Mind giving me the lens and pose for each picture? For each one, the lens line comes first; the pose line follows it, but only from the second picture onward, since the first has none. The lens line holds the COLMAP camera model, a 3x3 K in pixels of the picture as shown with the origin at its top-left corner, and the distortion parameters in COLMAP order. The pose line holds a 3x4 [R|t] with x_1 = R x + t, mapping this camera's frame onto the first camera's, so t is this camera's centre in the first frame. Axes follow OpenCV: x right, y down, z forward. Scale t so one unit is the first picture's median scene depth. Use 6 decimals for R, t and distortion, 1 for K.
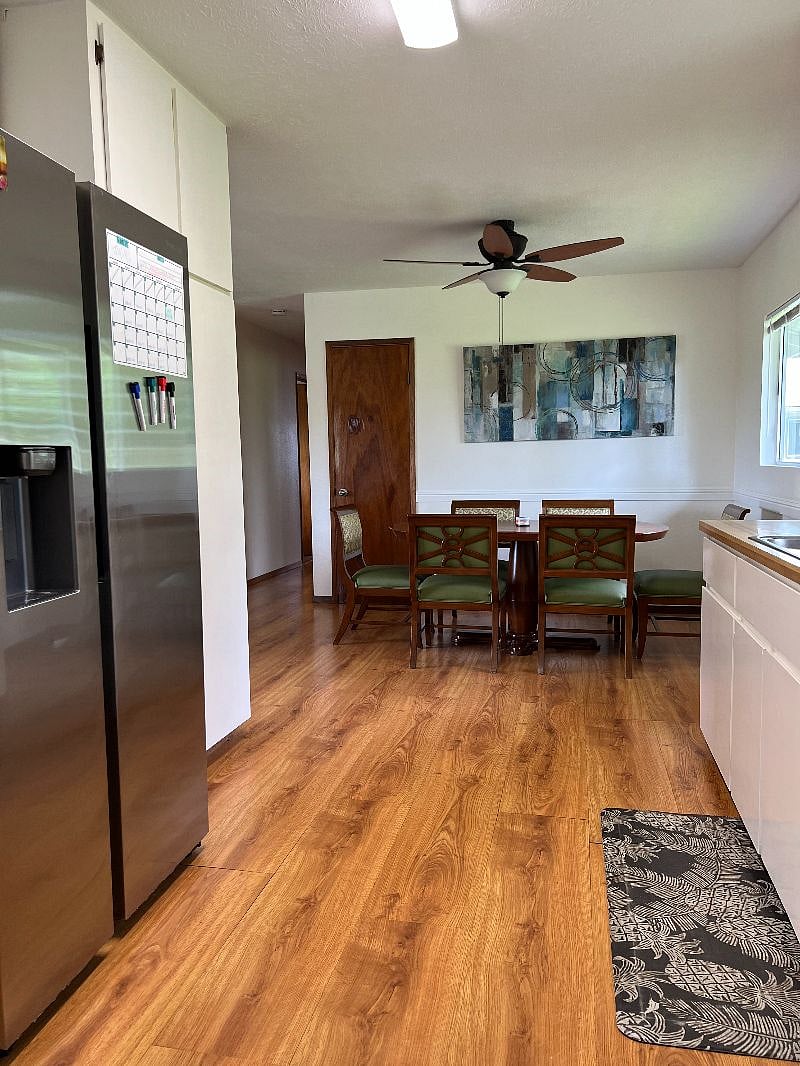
lens RADIAL K [[797.5, 0, 406.0], [0, 797.5, 535.2], [0, 0, 1]] dist [0.055136, -0.061875]
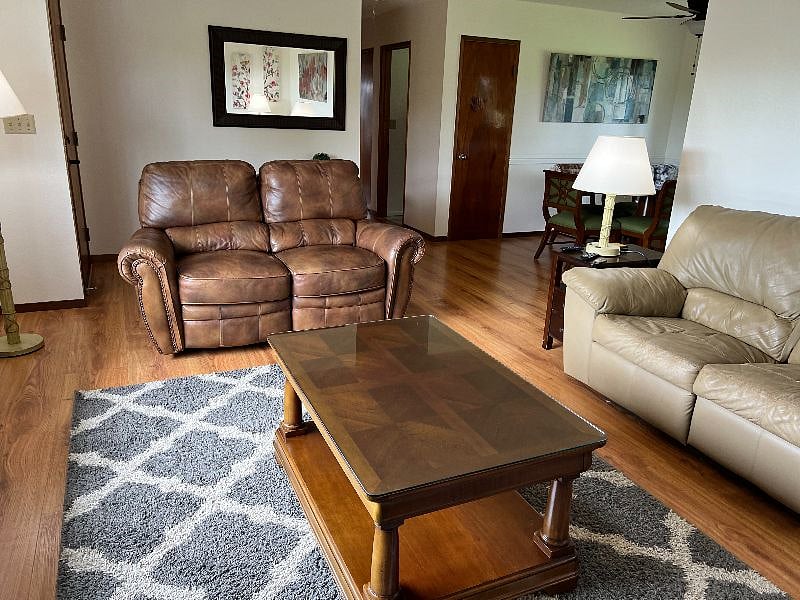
lens RADIAL K [[598.5, 0, 395.6], [0, 598.5, 293.8], [0, 0, 1]] dist [0.055136, -0.061875]
pose [[0.811557, -0.124655, 0.570820, -0.986971], [0.008901, 0.979500, 0.201247, -0.041971], [-0.584205, -0.158243, 0.796030, 0.295660]]
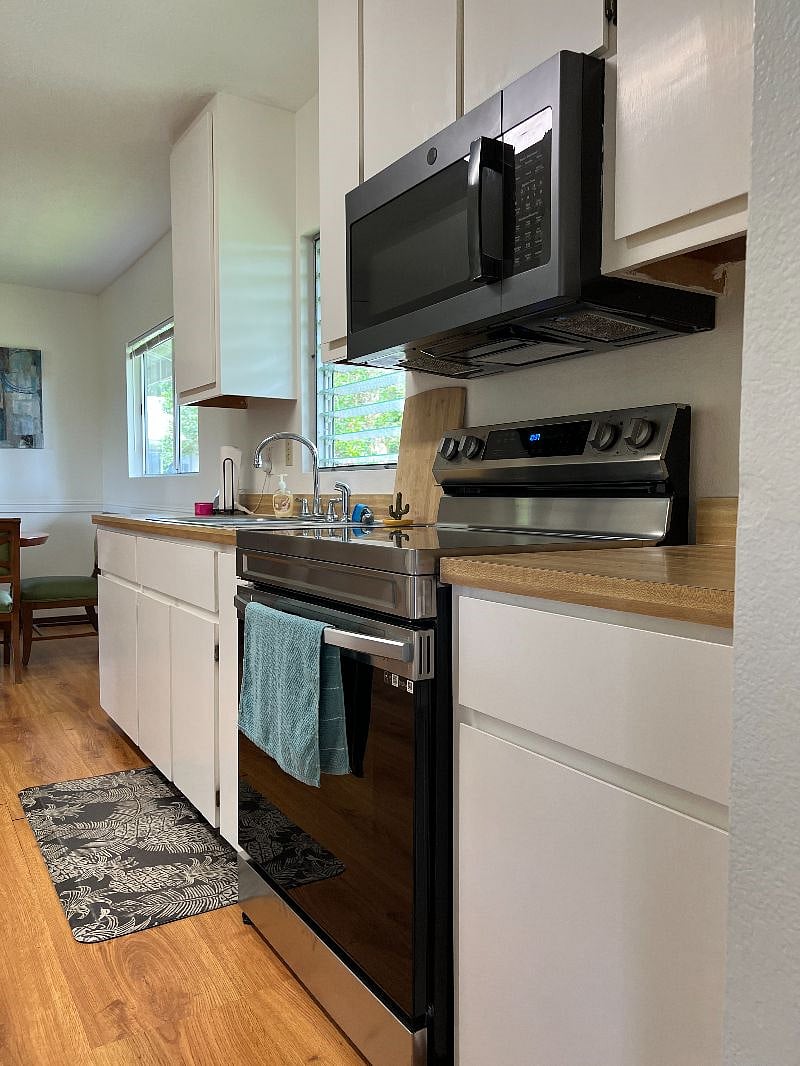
lens RADIAL K [[797.5, 0, 401.4], [0, 797.5, 528.7], [0, 0, 1]] dist [0.055136, -0.061875]
pose [[0.719627, -0.022922, 0.693982, -0.056739], [0.056984, 0.998033, -0.026125, 0.034212], [-0.692019, 0.058346, 0.719518, -0.044640]]
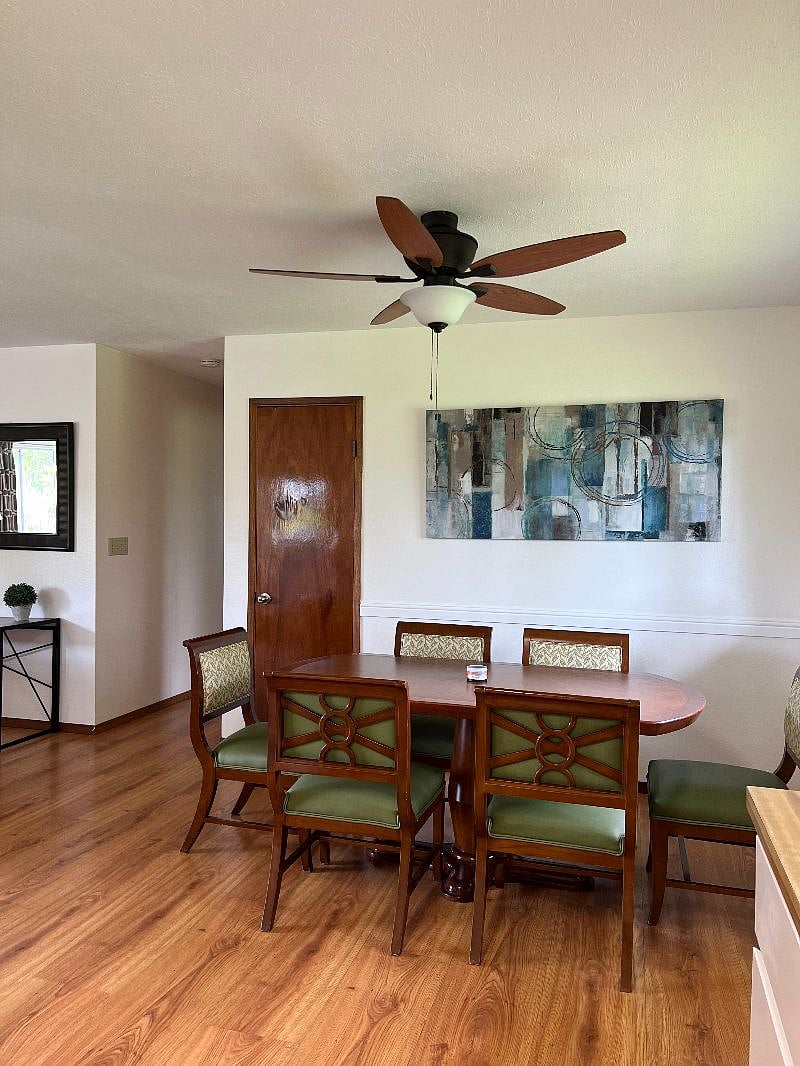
lens RADIAL K [[797.5, 0, 402.9], [0, 797.5, 532.0], [0, 0, 1]] dist [0.055136, -0.061875]
pose [[0.996881, 0.032010, -0.072135, 0.129300], [-0.037911, 0.995913, -0.081971, -0.076138], [0.069217, 0.084450, 0.994021, 0.340318]]
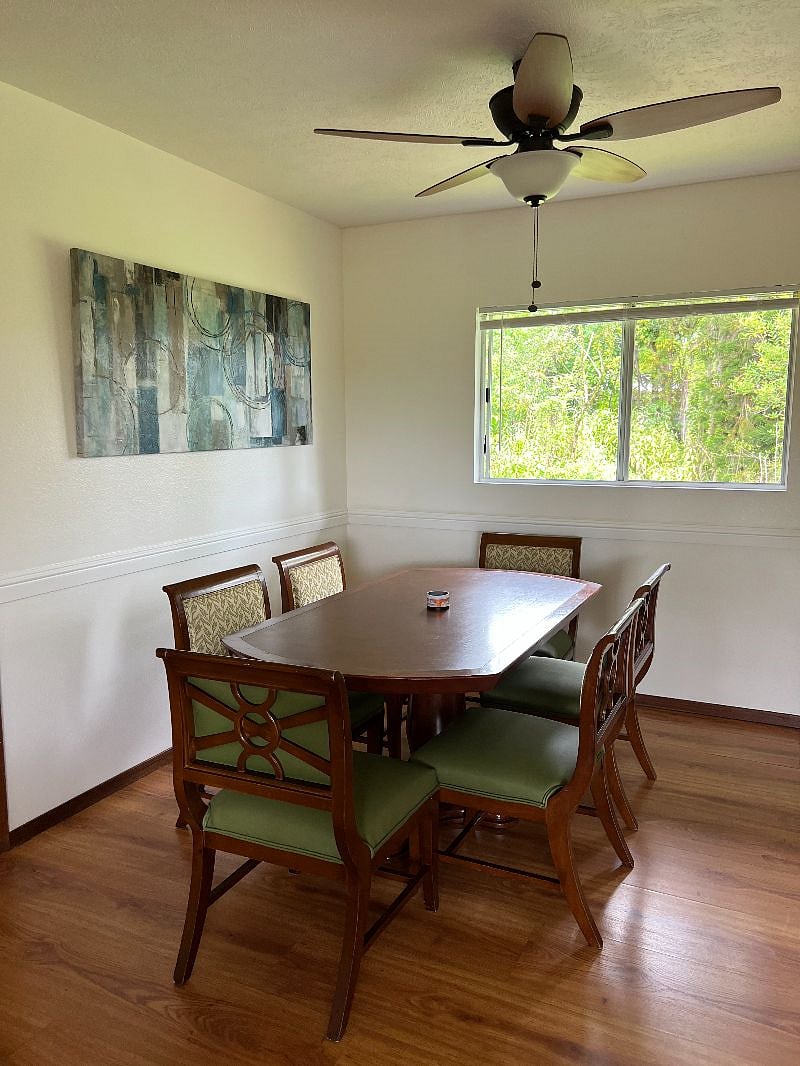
lens RADIAL K [[797.5, 0, 393.6], [0, 797.5, 538.0], [0, 0, 1]] dist [0.055136, -0.061875]
pose [[0.255460, -0.117876, 0.959607, -0.407484], [0.101757, 0.990305, 0.094558, -0.118219], [-0.961450, 0.073491, 0.264978, 0.869602]]
